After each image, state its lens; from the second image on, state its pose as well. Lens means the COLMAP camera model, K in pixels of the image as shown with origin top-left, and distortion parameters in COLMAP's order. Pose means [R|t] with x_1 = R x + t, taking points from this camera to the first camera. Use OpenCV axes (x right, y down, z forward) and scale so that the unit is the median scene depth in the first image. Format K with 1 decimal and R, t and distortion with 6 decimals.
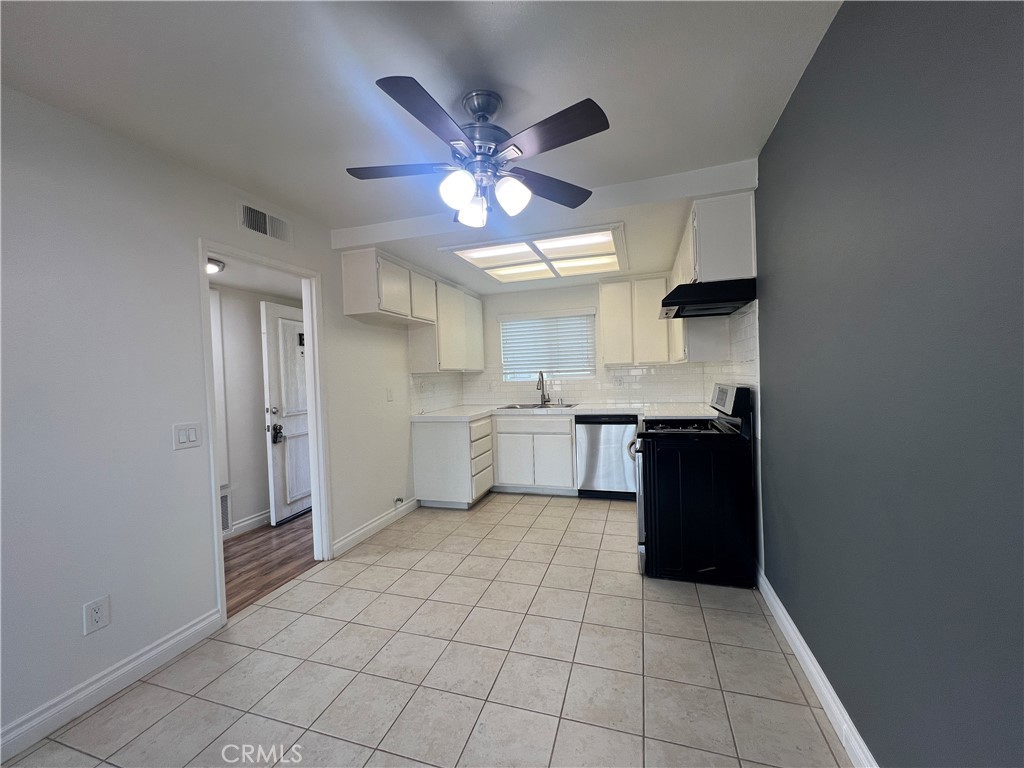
lens RADIAL K [[411.4, 0, 510.5], [0, 411.4, 384.0], [0, 0, 1]] dist [-0.006912, 0.002925]
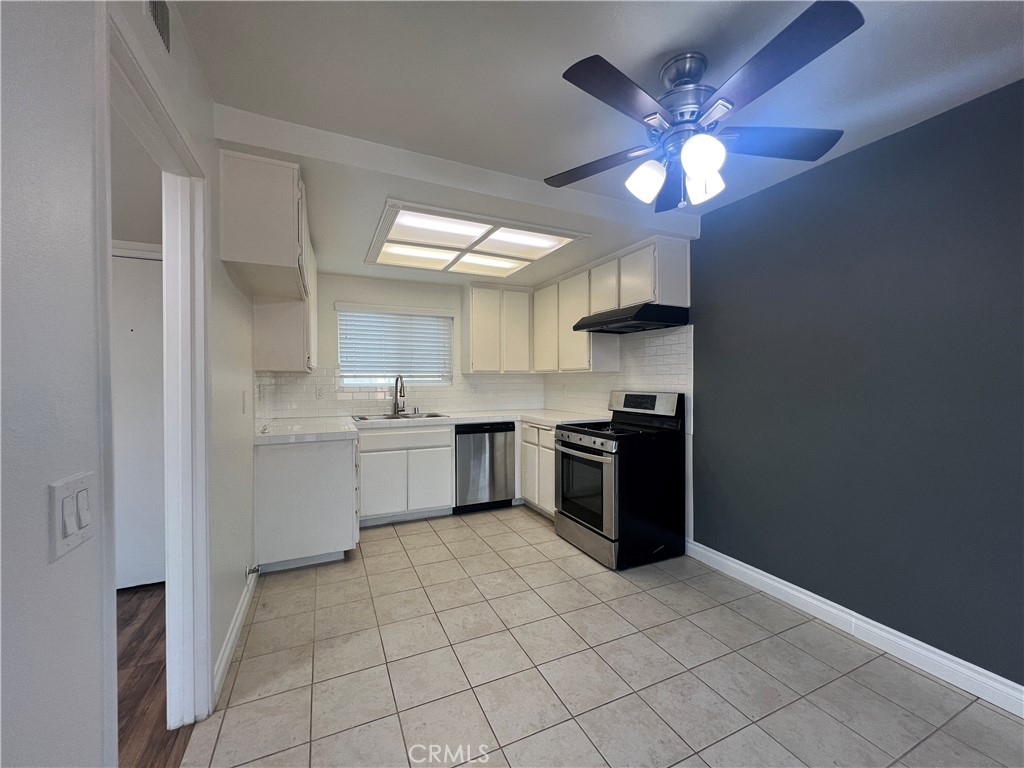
lens RADIAL K [[411.4, 0, 512.3], [0, 411.4, 382.6], [0, 0, 1]] dist [-0.006912, 0.002925]
pose [[0.736636, 0.028524, 0.675688, -0.440394], [-0.006766, 0.999371, -0.034812, 0.015784], [-0.676256, 0.021072, 0.736365, 0.287719]]
